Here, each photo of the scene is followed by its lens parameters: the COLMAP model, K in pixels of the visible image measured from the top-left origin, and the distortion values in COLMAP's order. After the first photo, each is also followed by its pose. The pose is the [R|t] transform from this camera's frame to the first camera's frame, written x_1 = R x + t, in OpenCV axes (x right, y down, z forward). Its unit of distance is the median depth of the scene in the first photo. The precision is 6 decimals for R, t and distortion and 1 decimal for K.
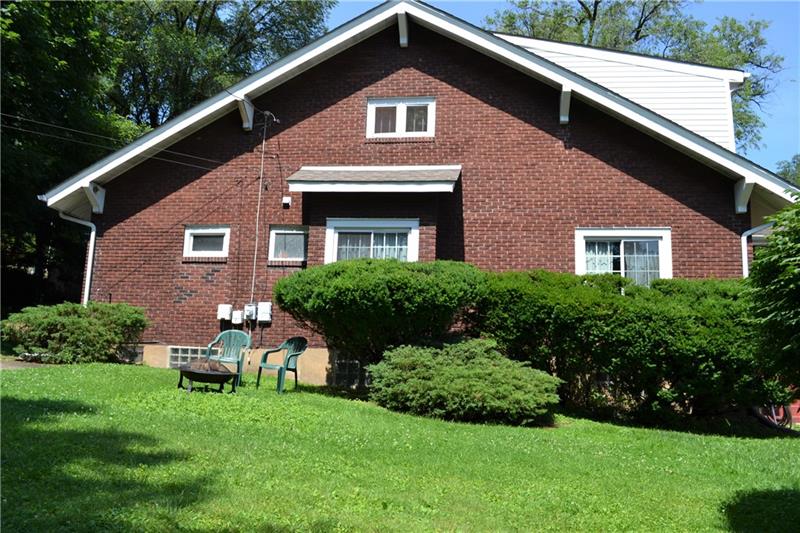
lens RADIAL K [[643.6, 0, 400.0], [0, 643.6, 266.5], [0, 0, 1]] dist [-0.054272, -0.001671]
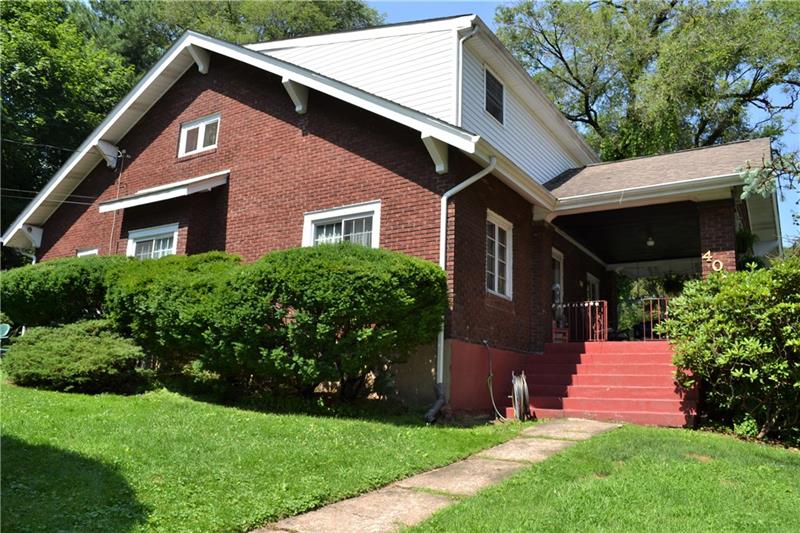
lens RADIAL K [[618.0, 0, 400.0], [0, 618.0, 266.5], [0, 0, 1]] dist [-0.038993, 0.003140]
pose [[0.909480, -0.084596, -0.407050, 0.784810], [0.061350, 0.995669, -0.069852, 0.097351], [0.411196, 0.038557, 0.910731, 0.188382]]
